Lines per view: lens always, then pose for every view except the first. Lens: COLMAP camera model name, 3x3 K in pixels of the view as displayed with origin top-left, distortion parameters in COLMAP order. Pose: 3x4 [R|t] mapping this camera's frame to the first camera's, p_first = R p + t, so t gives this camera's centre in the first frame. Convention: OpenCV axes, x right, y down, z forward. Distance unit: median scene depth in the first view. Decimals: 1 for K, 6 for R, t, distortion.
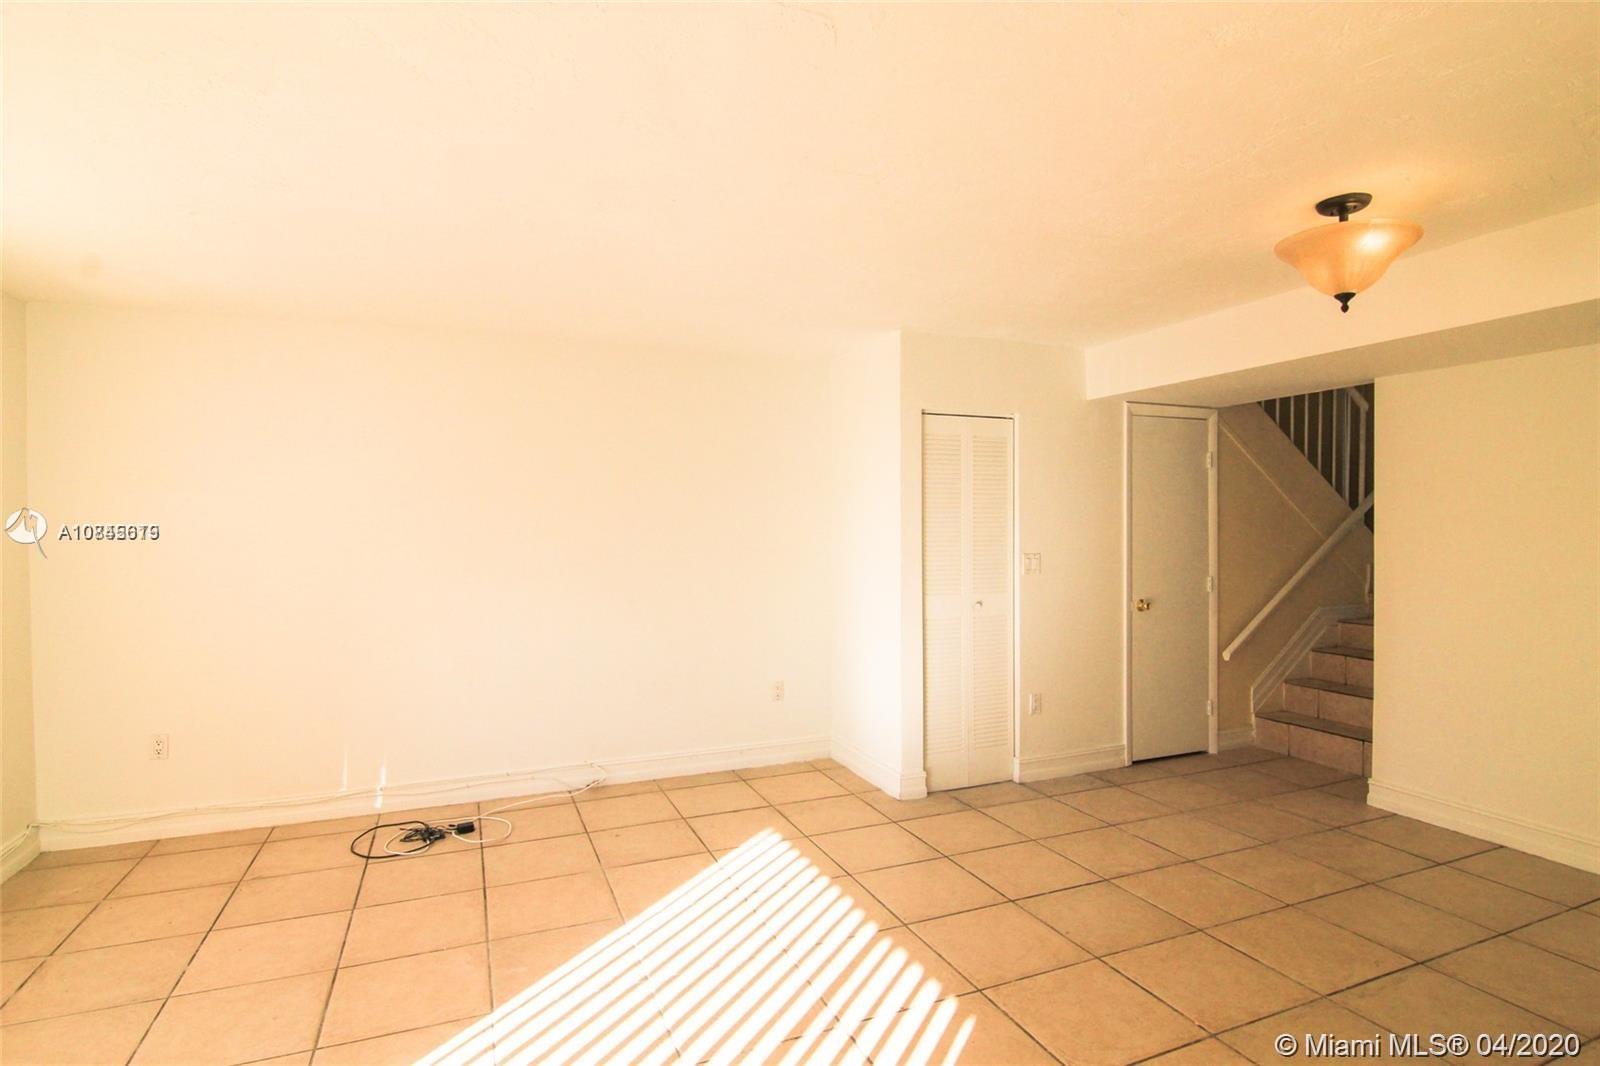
lens RADIAL K [[813.8, 0, 801.9], [0, 813.8, 530.0], [0, 0, 1]] dist [-0.008114, -0.010050]
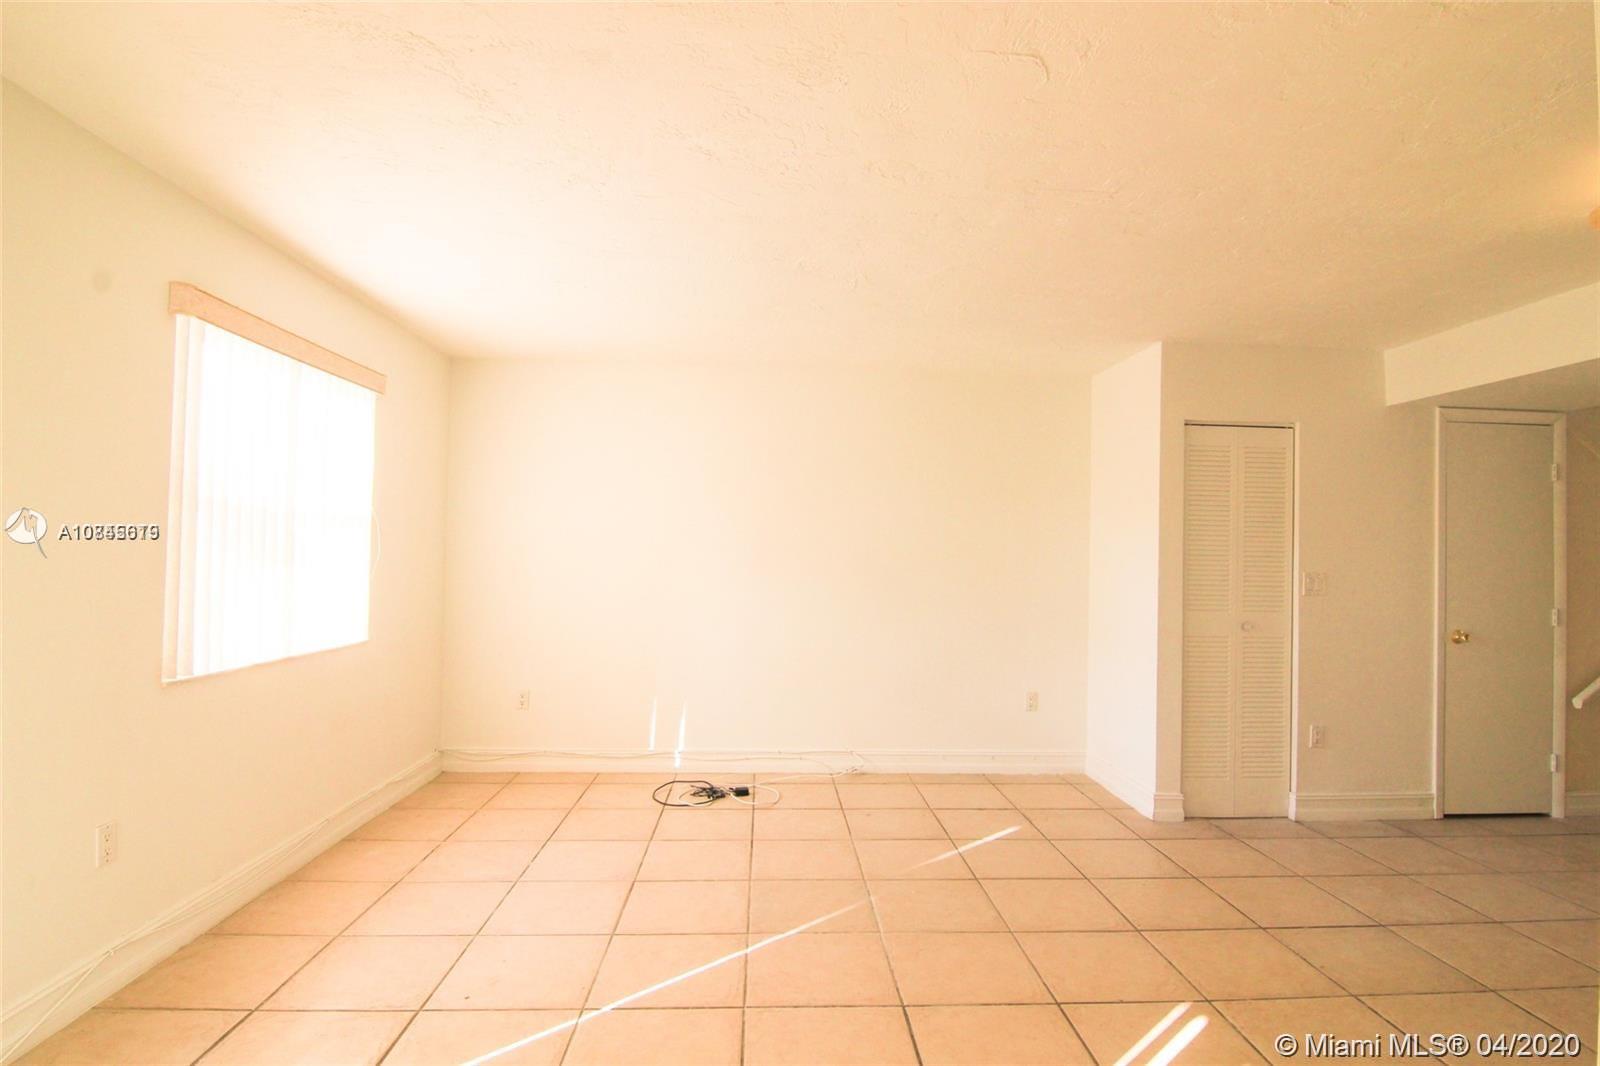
lens RADIAL K [[813.8, 0, 813.7], [0, 813.8, 533.4], [0, 0, 1]] dist [-0.008114, -0.010050]
pose [[0.941157, 0.015323, -0.337621, 0.063398], [-0.029895, 0.998830, -0.038003, 0.040298], [0.336644, 0.045860, 0.940515, -0.066370]]
